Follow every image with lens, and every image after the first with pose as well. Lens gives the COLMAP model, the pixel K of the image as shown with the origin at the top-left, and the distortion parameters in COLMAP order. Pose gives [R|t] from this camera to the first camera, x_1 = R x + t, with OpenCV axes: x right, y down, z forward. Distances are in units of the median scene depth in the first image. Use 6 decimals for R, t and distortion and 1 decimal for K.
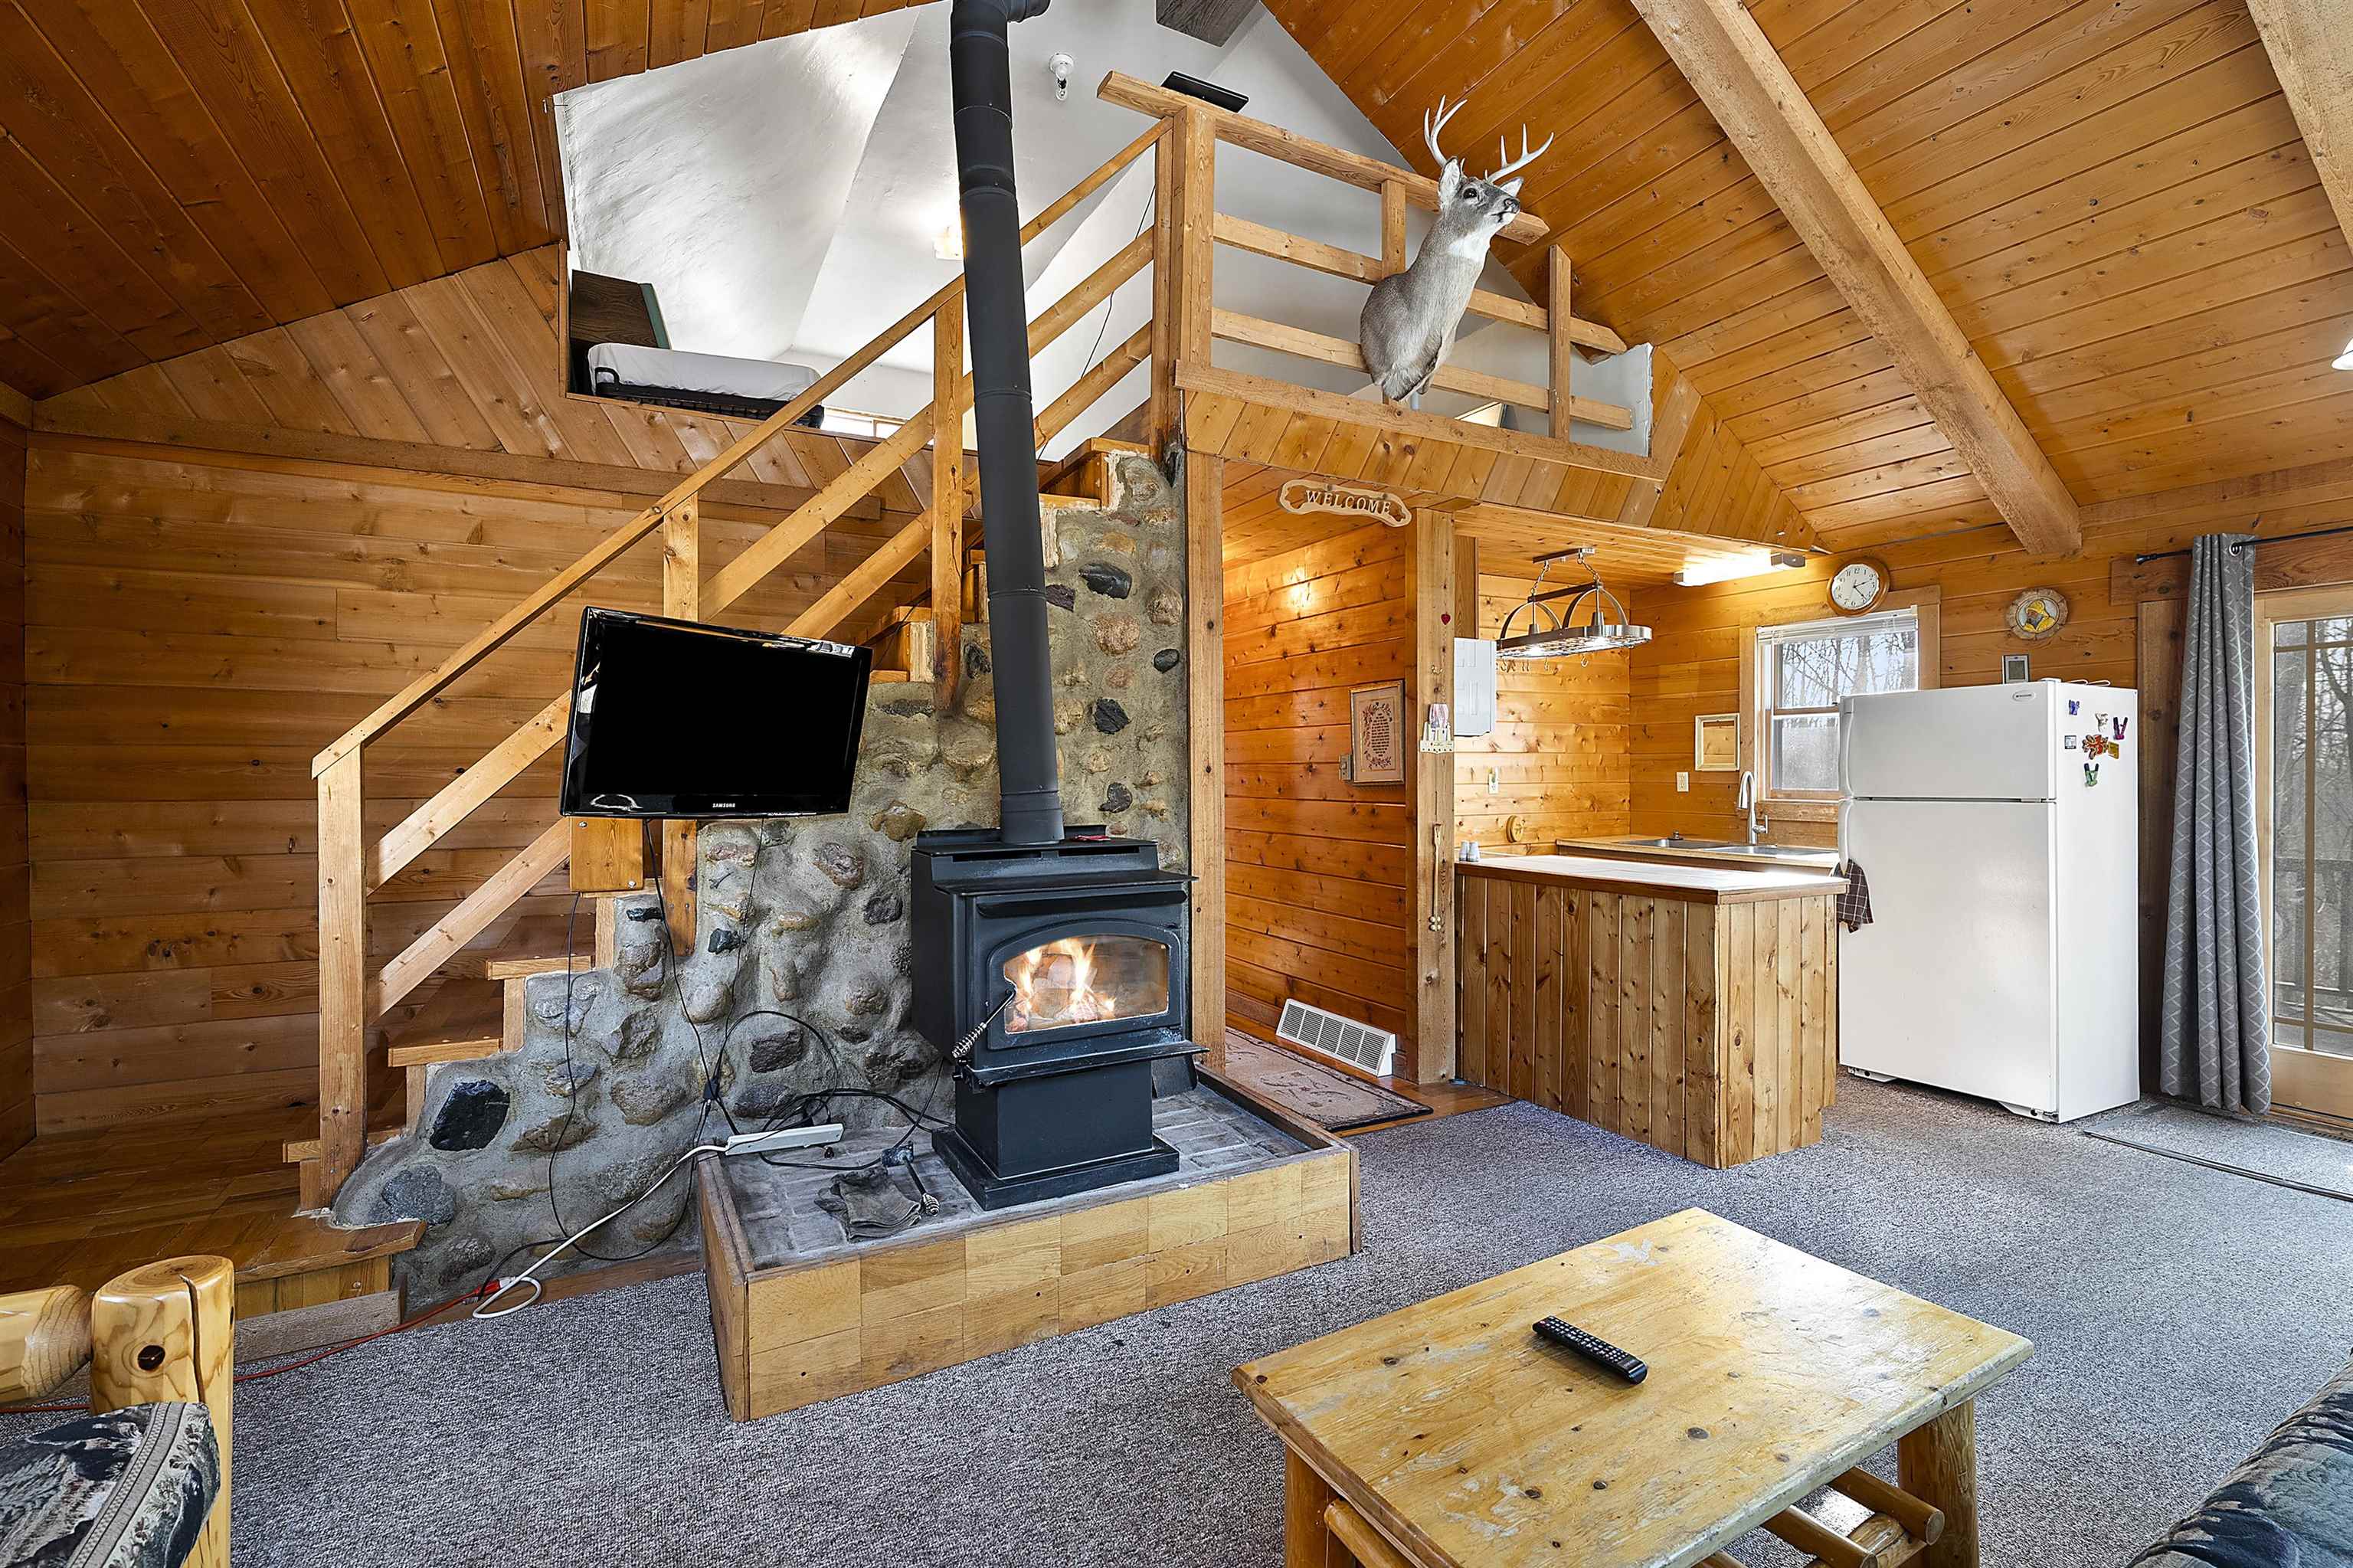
lens RADIAL K [[1047.7, 0, 1178.3], [0, 1047.7, 777.2], [0, 0, 1]] dist [-0.000701, -0.000319]
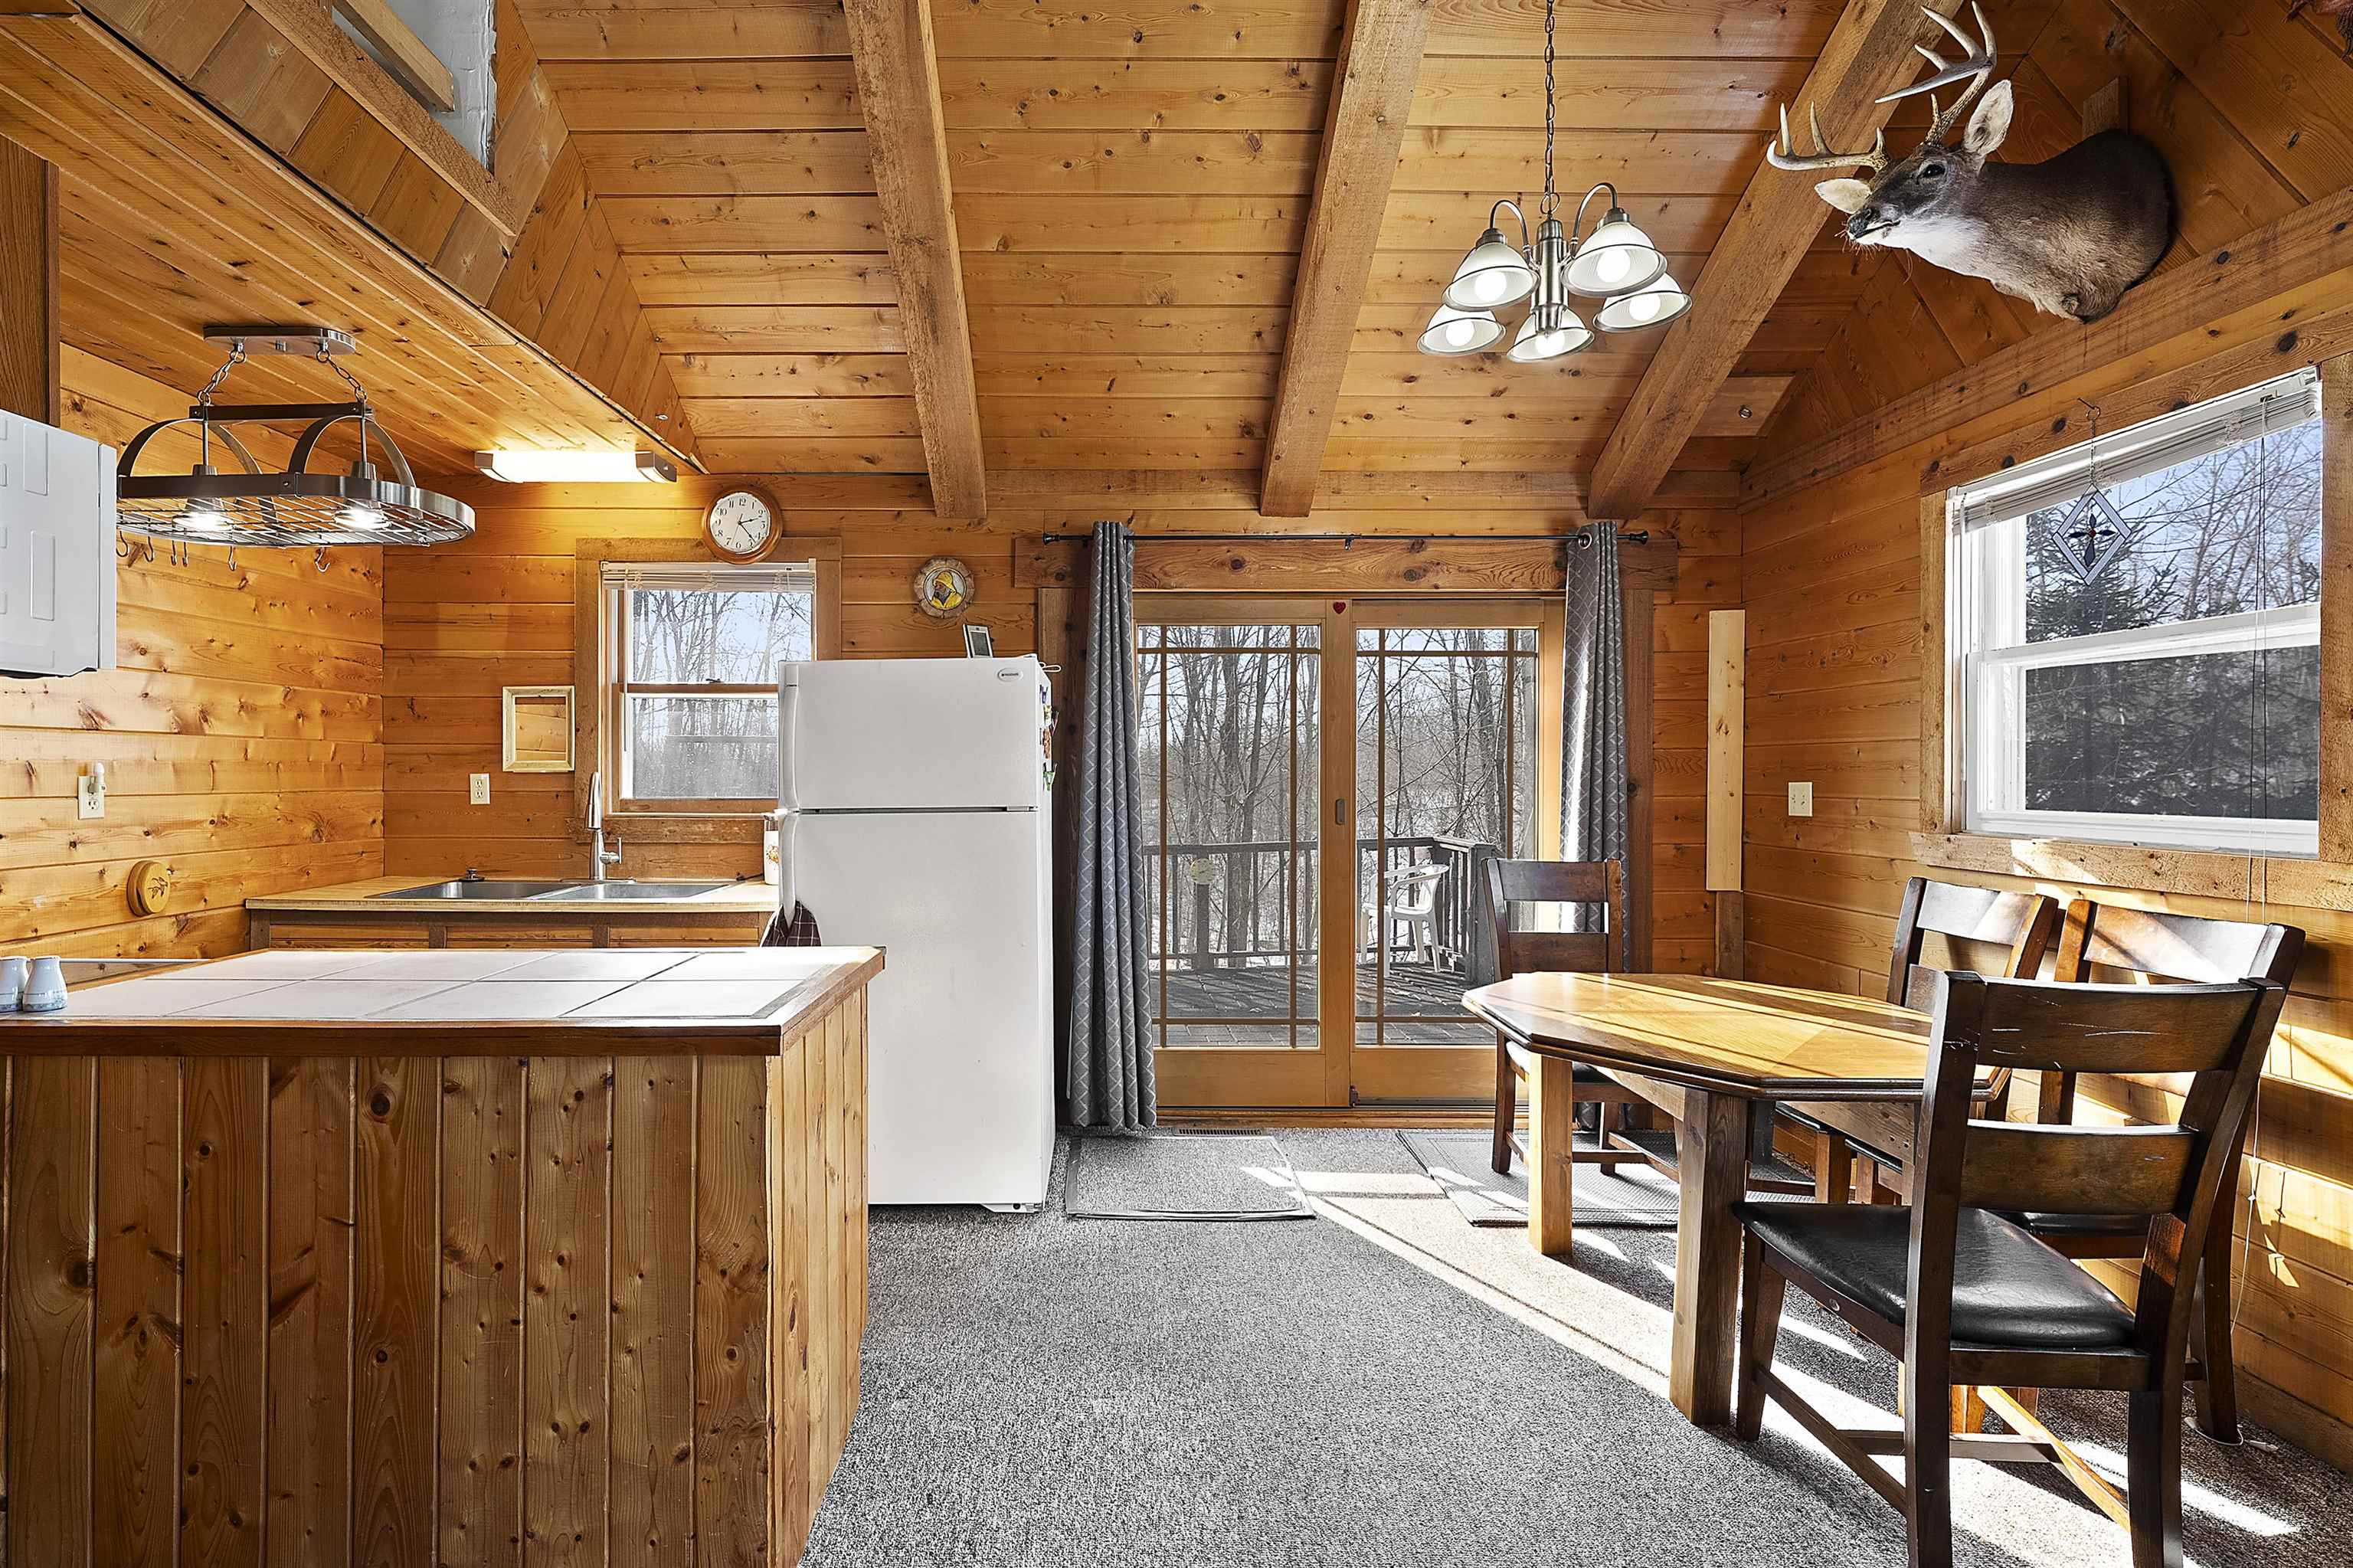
lens RADIAL K [[1046.1, 0, 1095.2], [0, 1046.1, 779.4], [0, 0, 1]] dist [-0.001219, 0.000004]
pose [[0.475474, -0.000498, 0.879729, 0.152874], [0.004081, 0.999990, -0.001640, 0.001724], [-0.879720, 0.004370, 0.475472, 0.568176]]
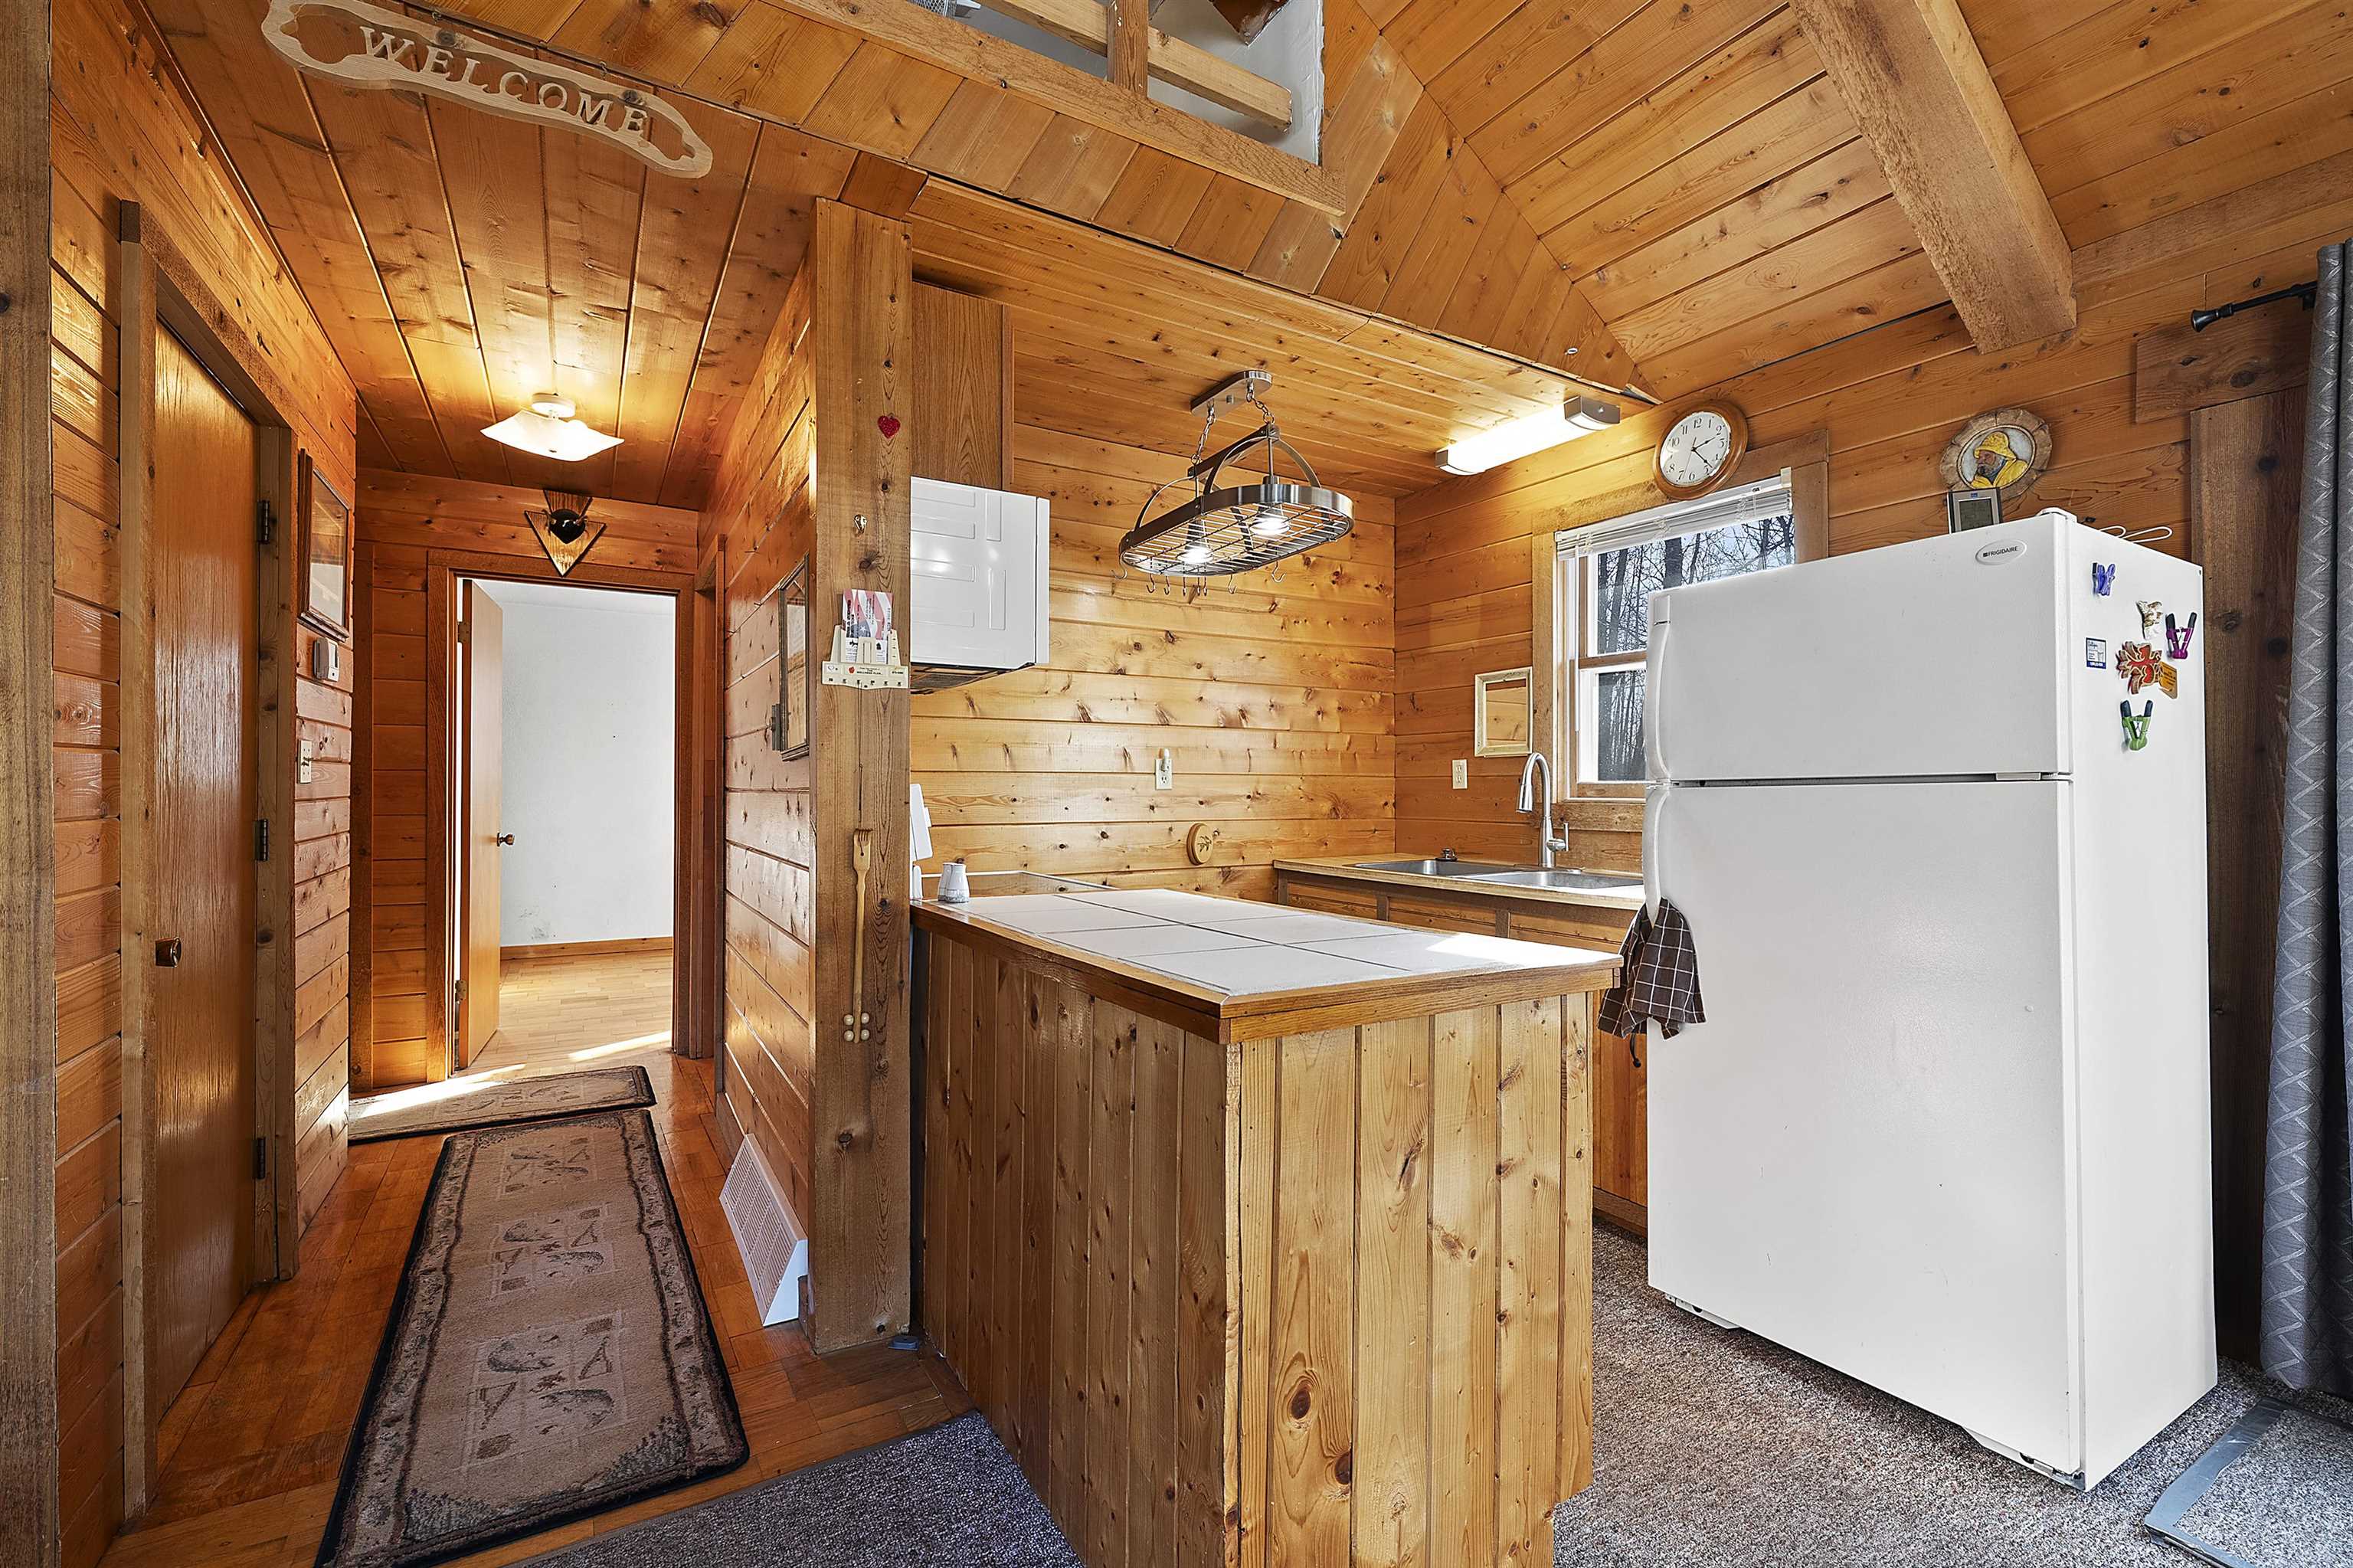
lens RADIAL K [[1006.7, 0, 1176.5], [0, 1006.7, 784.0], [0, 0, 1]] dist [-0.001140, -0.000062]
pose [[0.998744, 0.005518, 0.049793, 0.415994], [-0.004728, 0.999861, -0.015964, 0.033678], [-0.049875, 0.015708, 0.998632, 0.567366]]
